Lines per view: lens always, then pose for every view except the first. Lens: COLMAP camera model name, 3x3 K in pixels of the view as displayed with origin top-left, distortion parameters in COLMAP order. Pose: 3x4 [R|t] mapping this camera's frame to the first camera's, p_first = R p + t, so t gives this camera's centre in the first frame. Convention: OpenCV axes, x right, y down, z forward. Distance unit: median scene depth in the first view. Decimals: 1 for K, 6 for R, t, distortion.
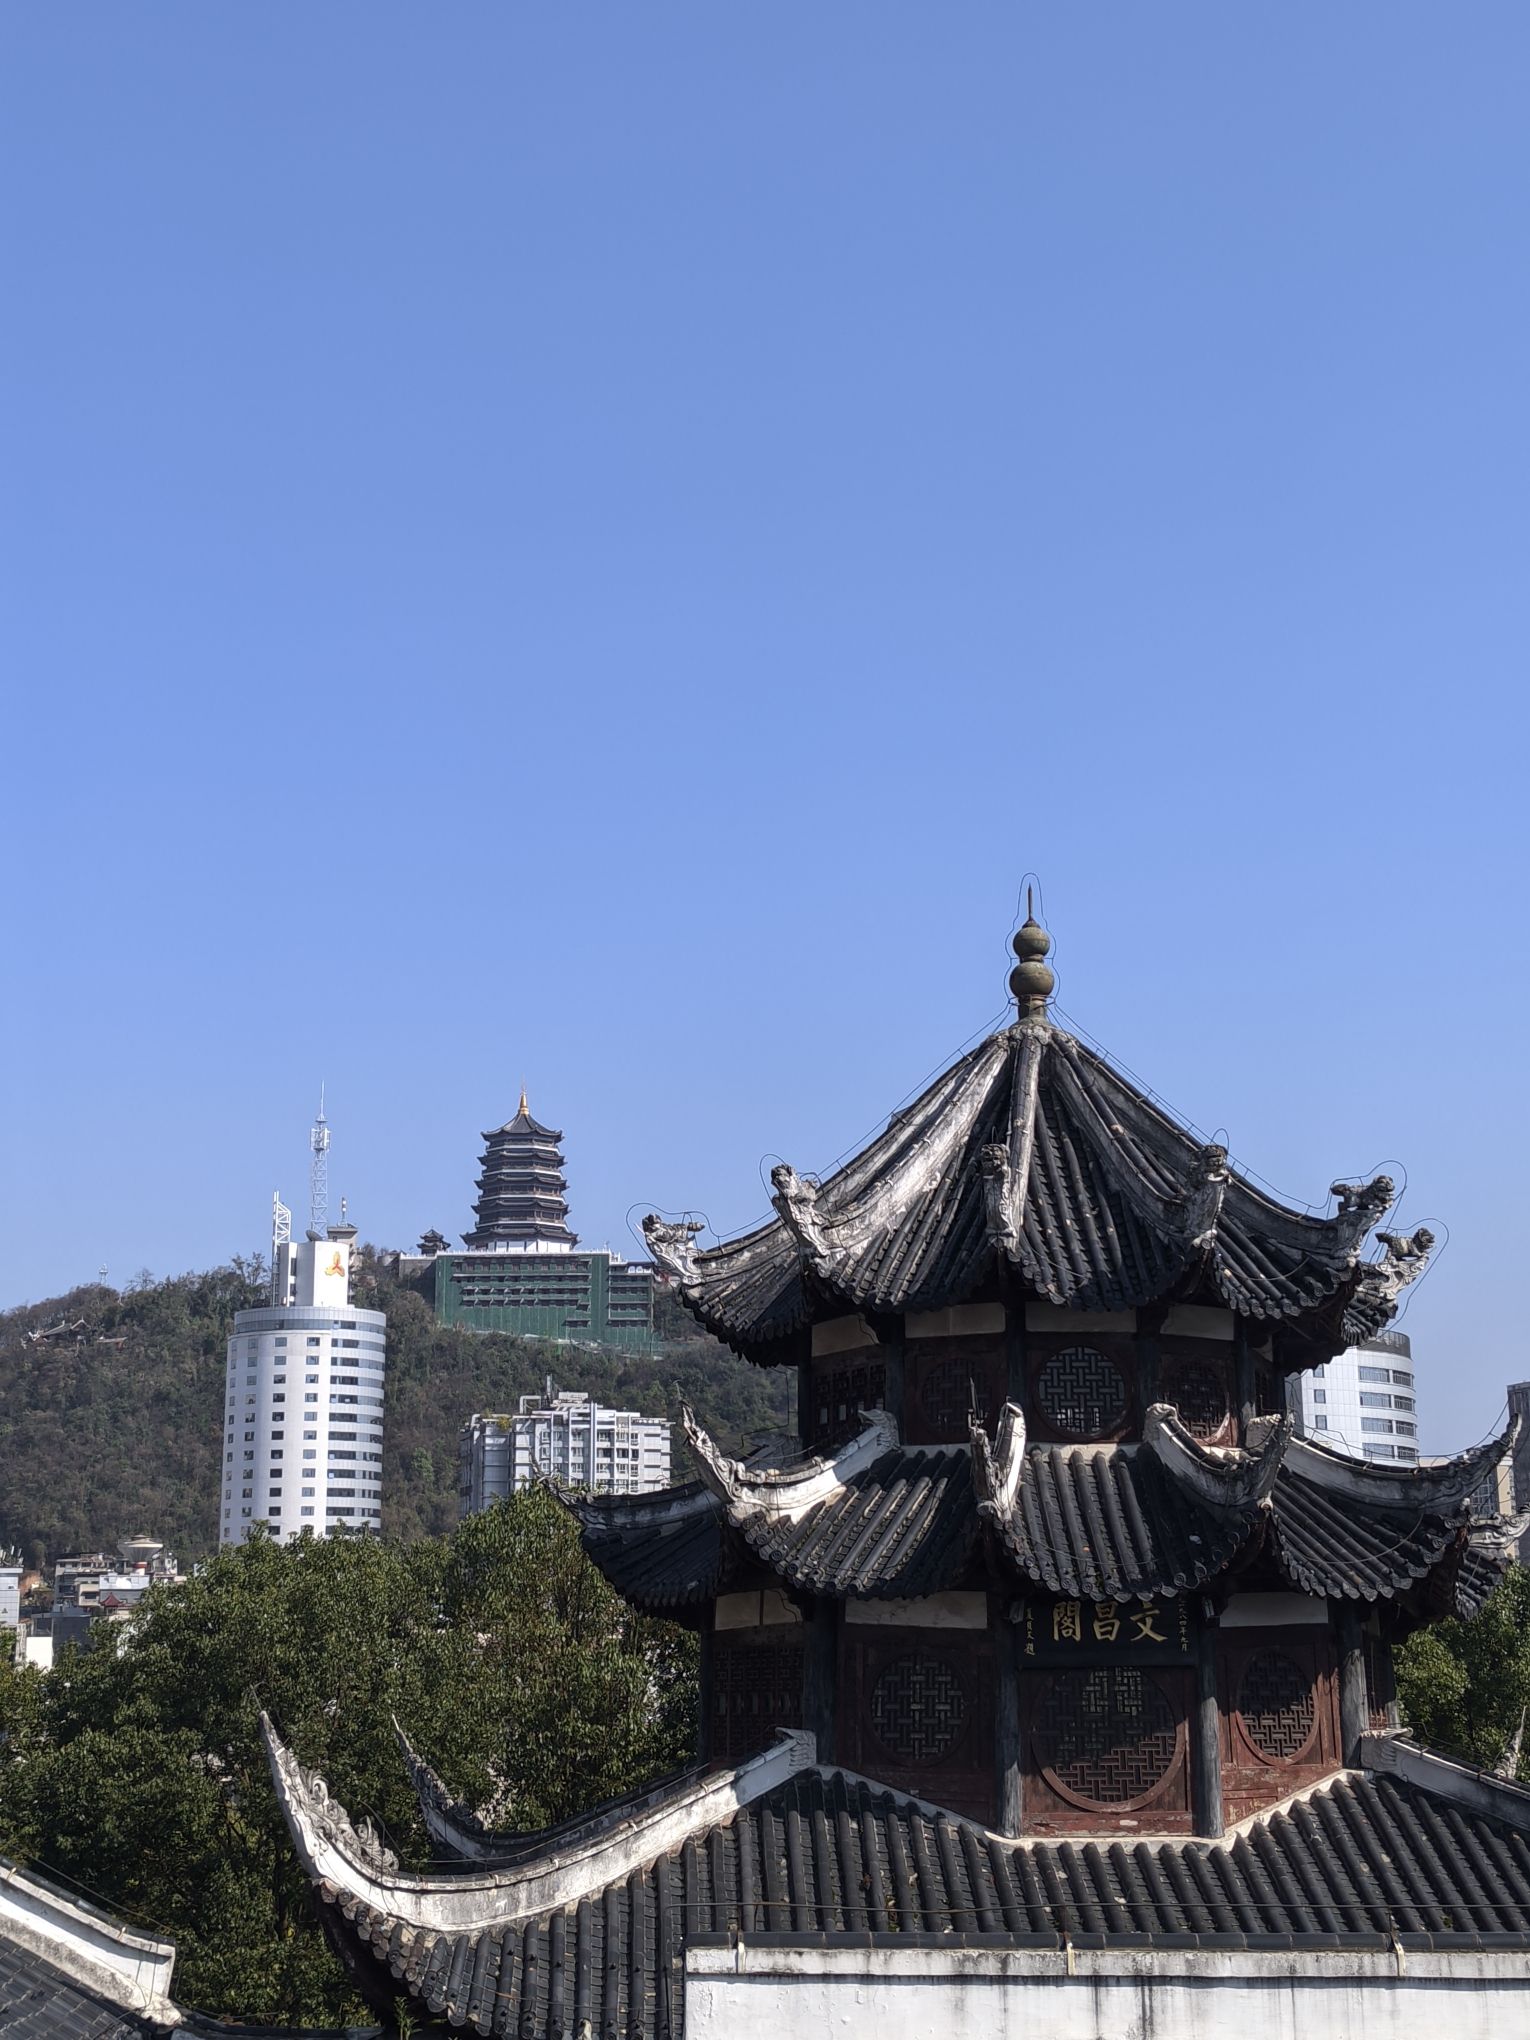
lens RADIAL K [[2817.7, 0, 715.6], [0, 2817.7, 1010.6], [0, 0, 1]] dist [0.117121, -0.361611]
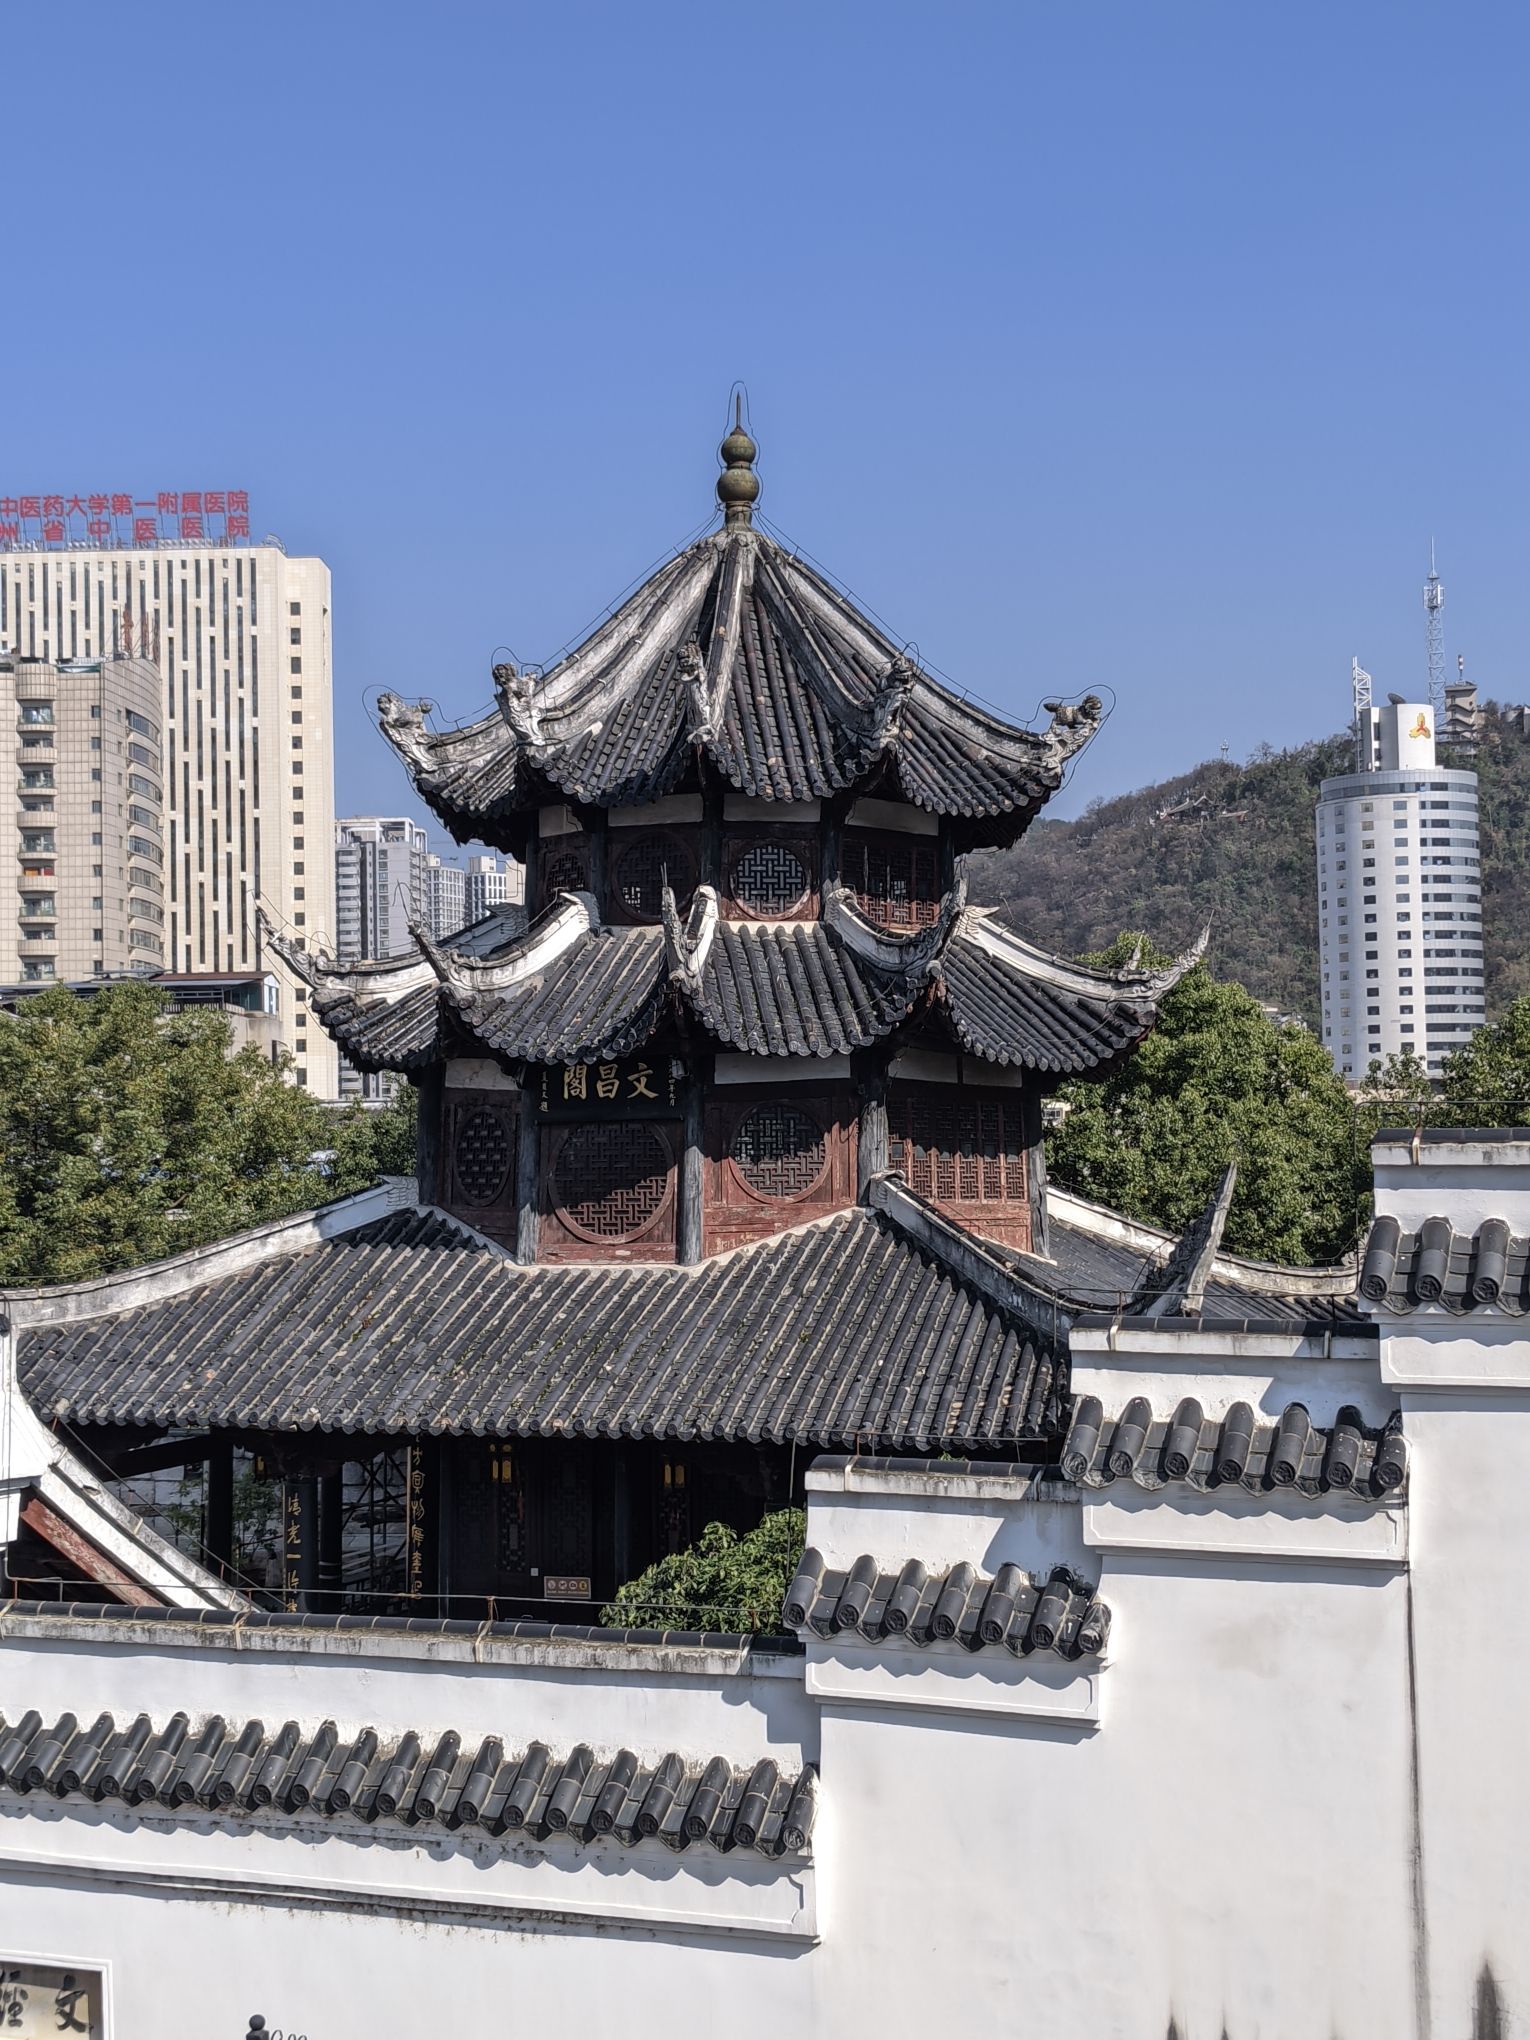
lens RADIAL K [[2817.7, 0, 715.6], [0, 2817.7, 1010.6], [0, 0, 1]] dist [0.117121, -0.361611]
pose [[0.907686, -0.029365, -0.418621, 0.573229], [0.106598, 0.980963, 0.162323, 0.009299], [0.405885, -0.191962, 0.893537, 0.019114]]
